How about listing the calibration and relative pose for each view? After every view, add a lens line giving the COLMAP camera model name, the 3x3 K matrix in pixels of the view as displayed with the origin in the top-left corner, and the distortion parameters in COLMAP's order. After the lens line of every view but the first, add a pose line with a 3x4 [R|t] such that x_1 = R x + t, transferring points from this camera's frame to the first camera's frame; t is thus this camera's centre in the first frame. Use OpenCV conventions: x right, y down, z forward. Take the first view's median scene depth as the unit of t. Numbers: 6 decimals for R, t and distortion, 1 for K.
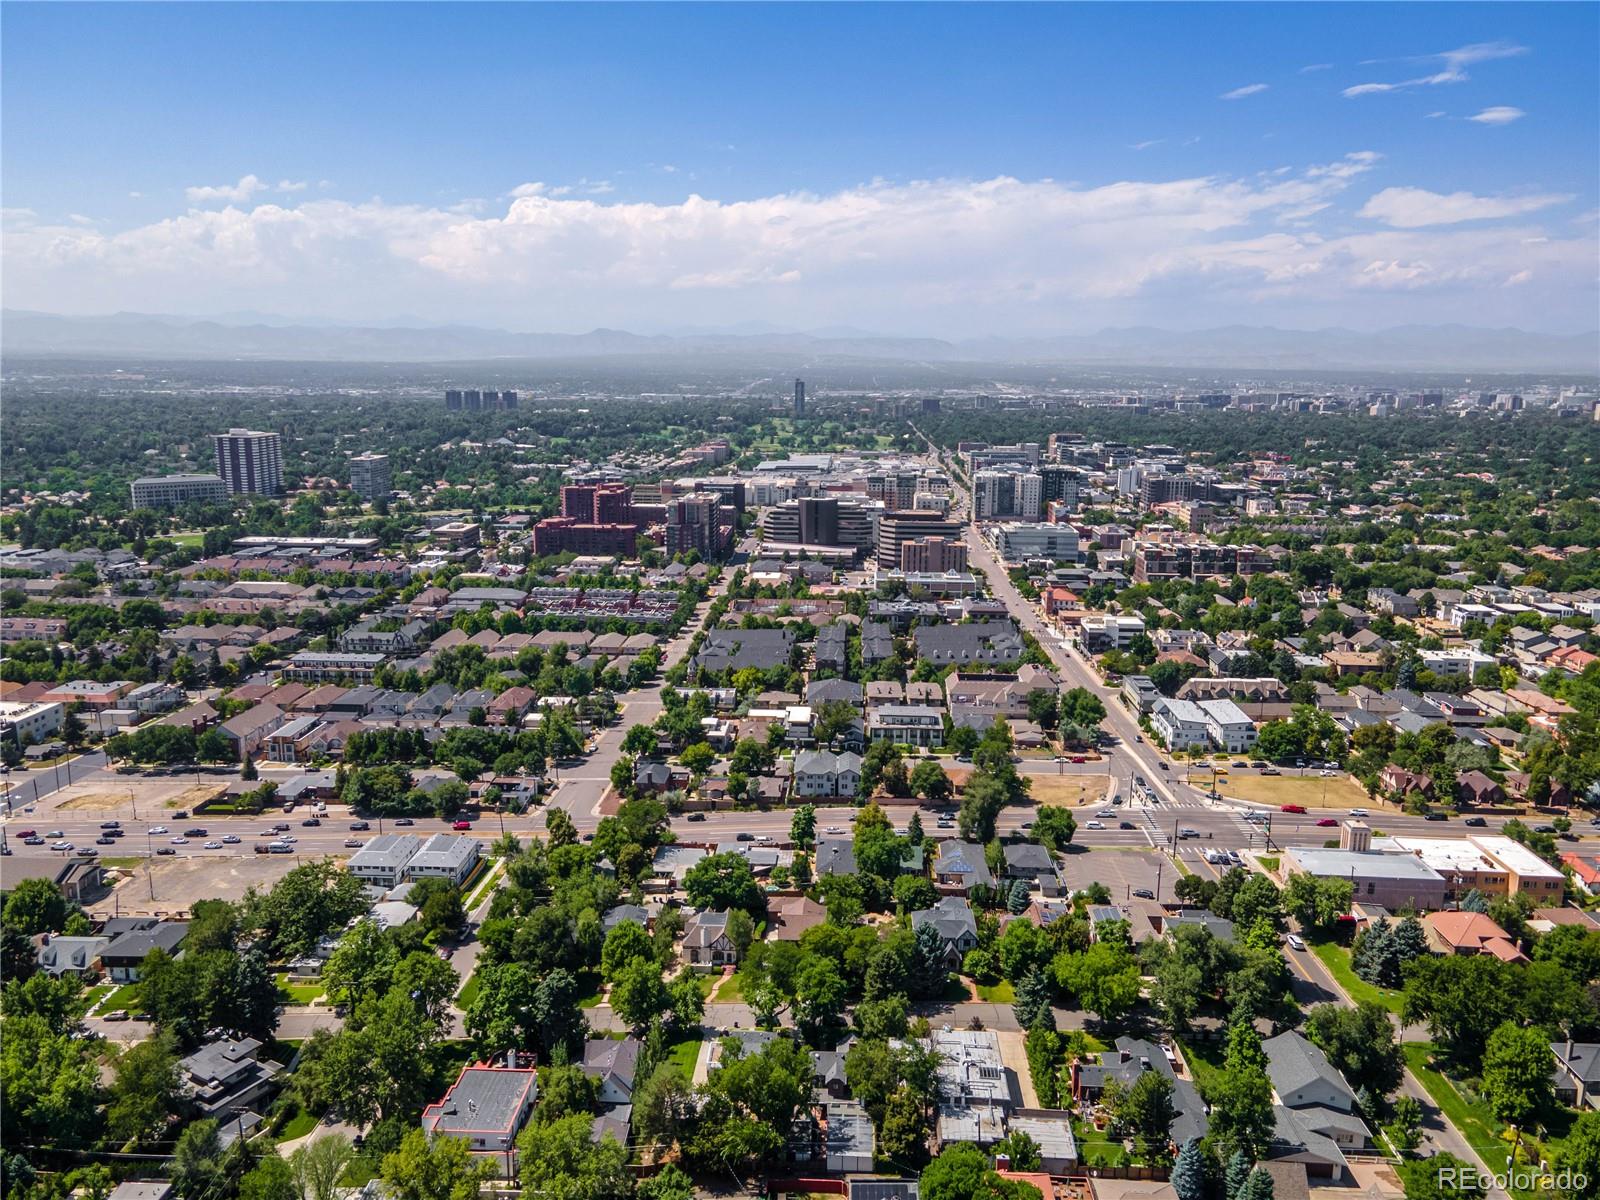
lens RADIAL K [[1163.1, 0, 796.7], [0, 1163.1, 597.3], [0, 0, 1]] dist [0.030846, 0.032558]
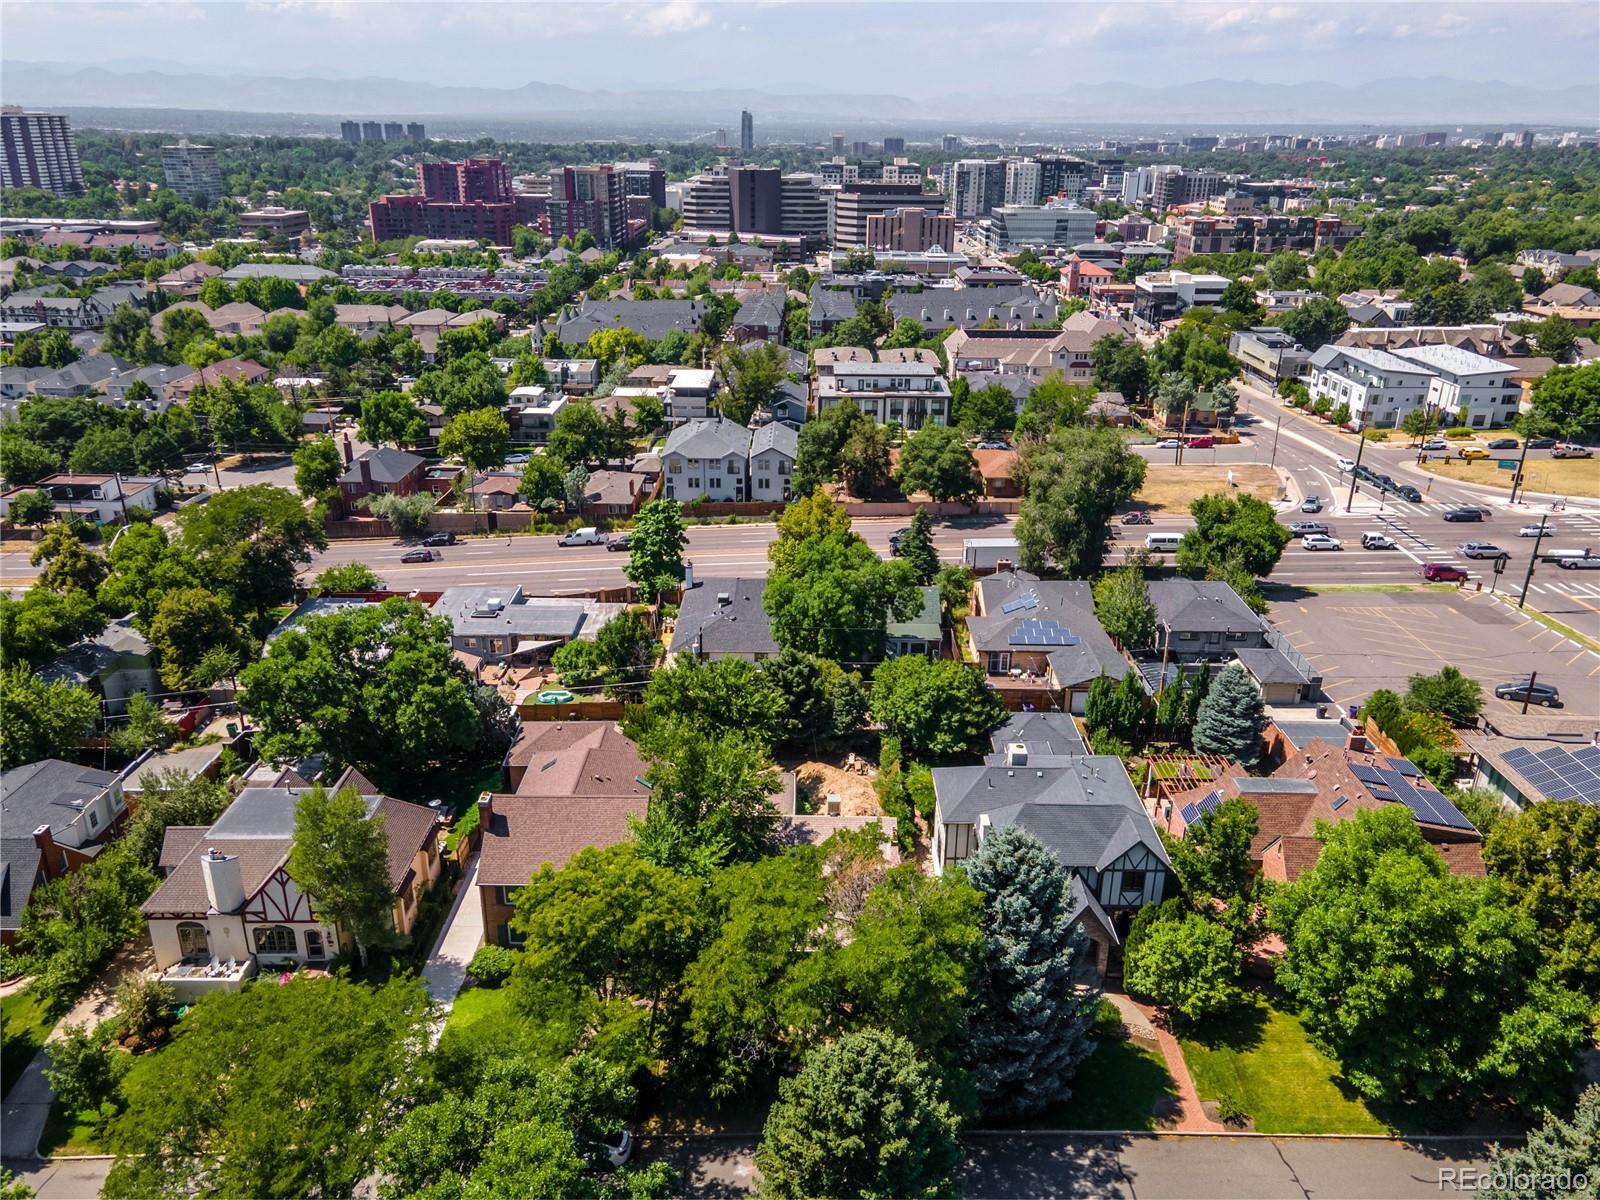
lens RADIAL K [[1163.1, 0, 796.7], [0, 1163.1, 597.3], [0, 0, 1]] dist [0.030846, 0.032558]
pose [[0.999278, -0.014210, 0.035234, 0.036973], [0.007504, 0.982970, 0.183611, 0.119738], [-0.037243, -0.183214, 0.982367, 0.506484]]
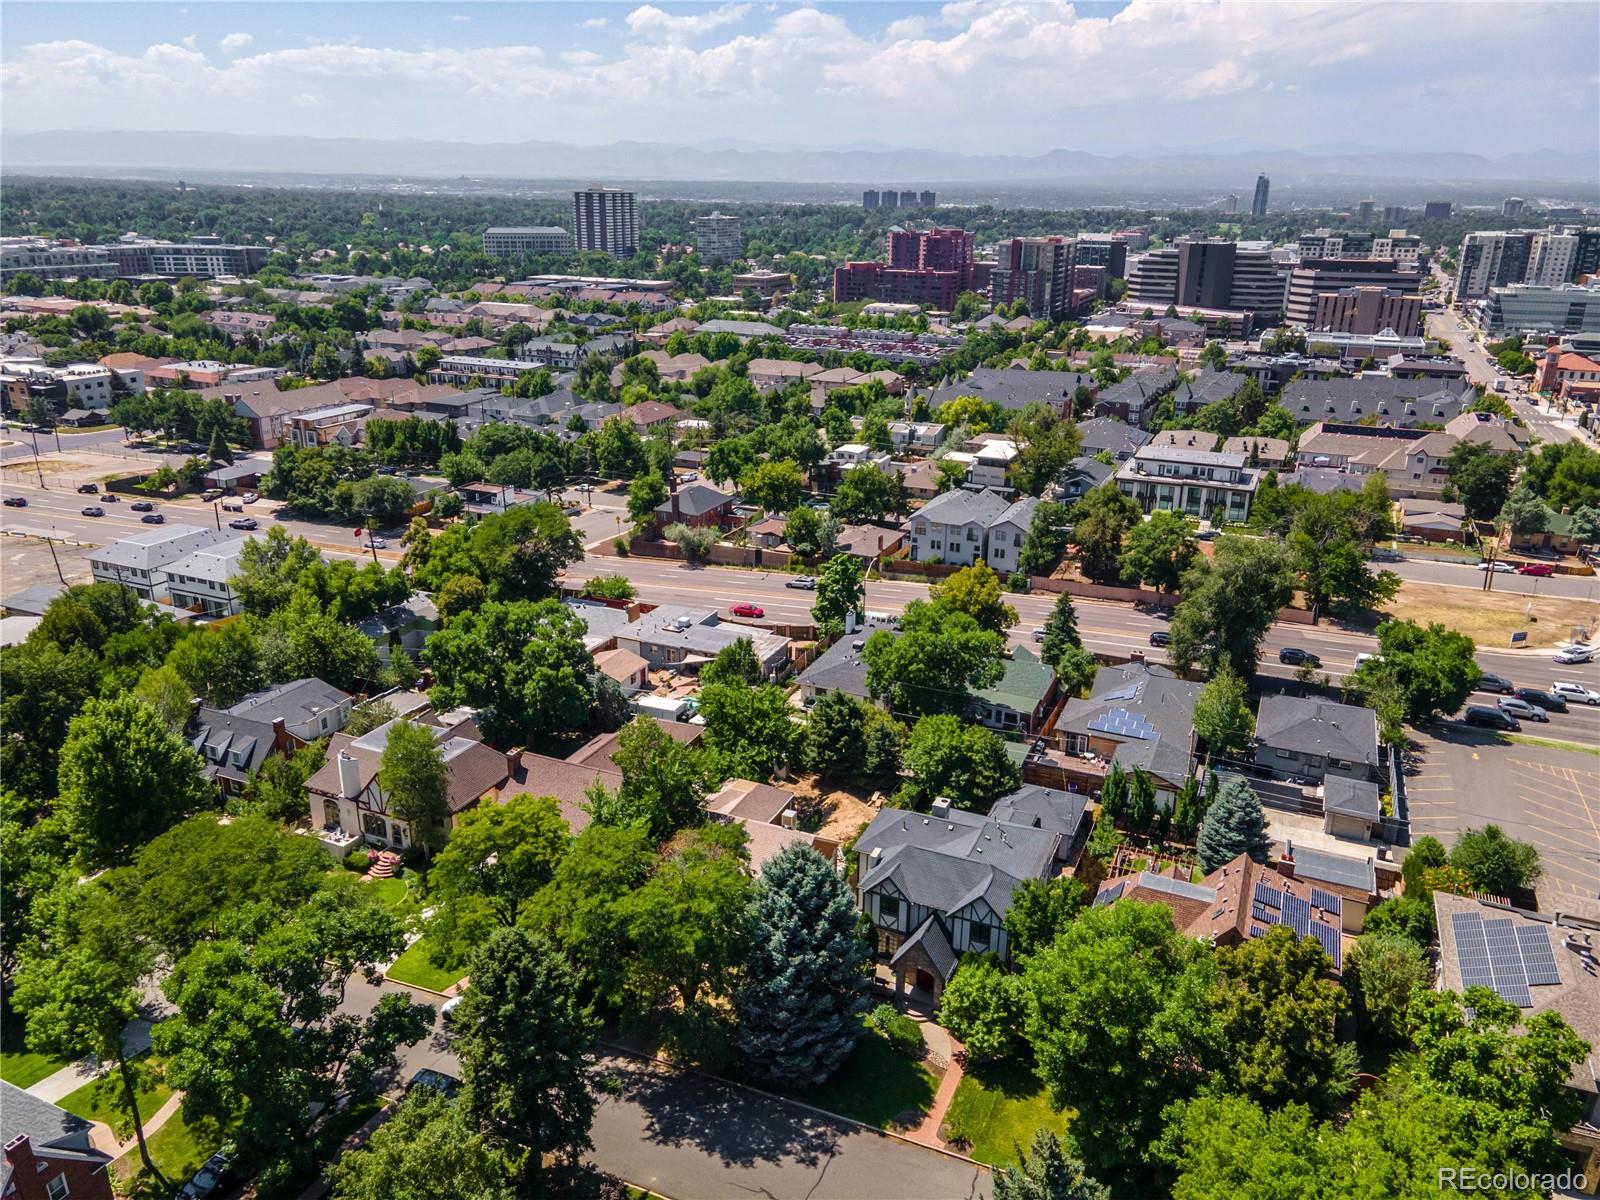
lens RADIAL K [[1163.1, 0, 796.7], [0, 1163.1, 597.3], [0, 0, 1]] dist [0.030846, 0.032558]
pose [[0.932125, 0.123796, -0.340318, 0.136675], [-0.076357, 0.985815, 0.149463, 0.110932], [0.353994, -0.113333, 0.928356, 0.480012]]
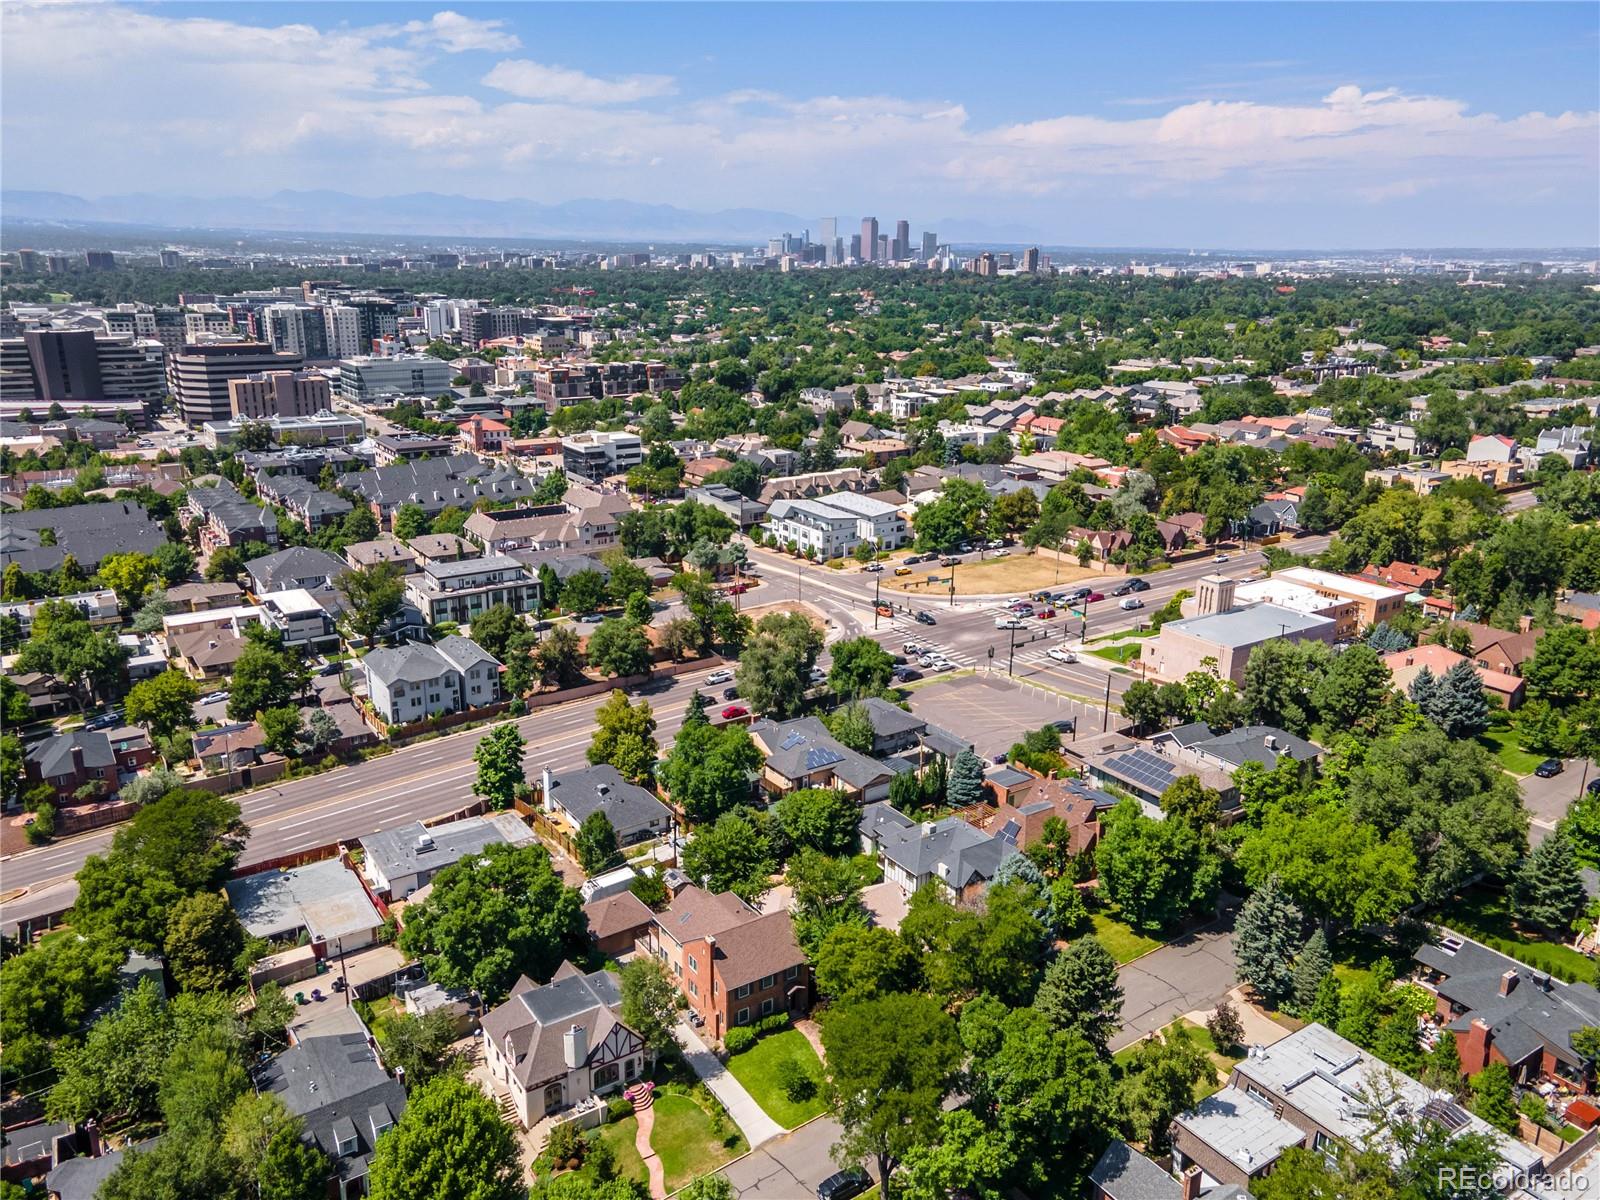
lens RADIAL K [[1195.3, 0, 800.0], [0, 1195.3, 600.0], [0, 0, 1]] dist [0.022557, 0.043973]
pose [[0.801890, -0.170967, 0.572489, -0.165436], [0.113936, 0.984359, 0.134375, 0.055901], [-0.586508, -0.042527, 0.808826, 0.420477]]
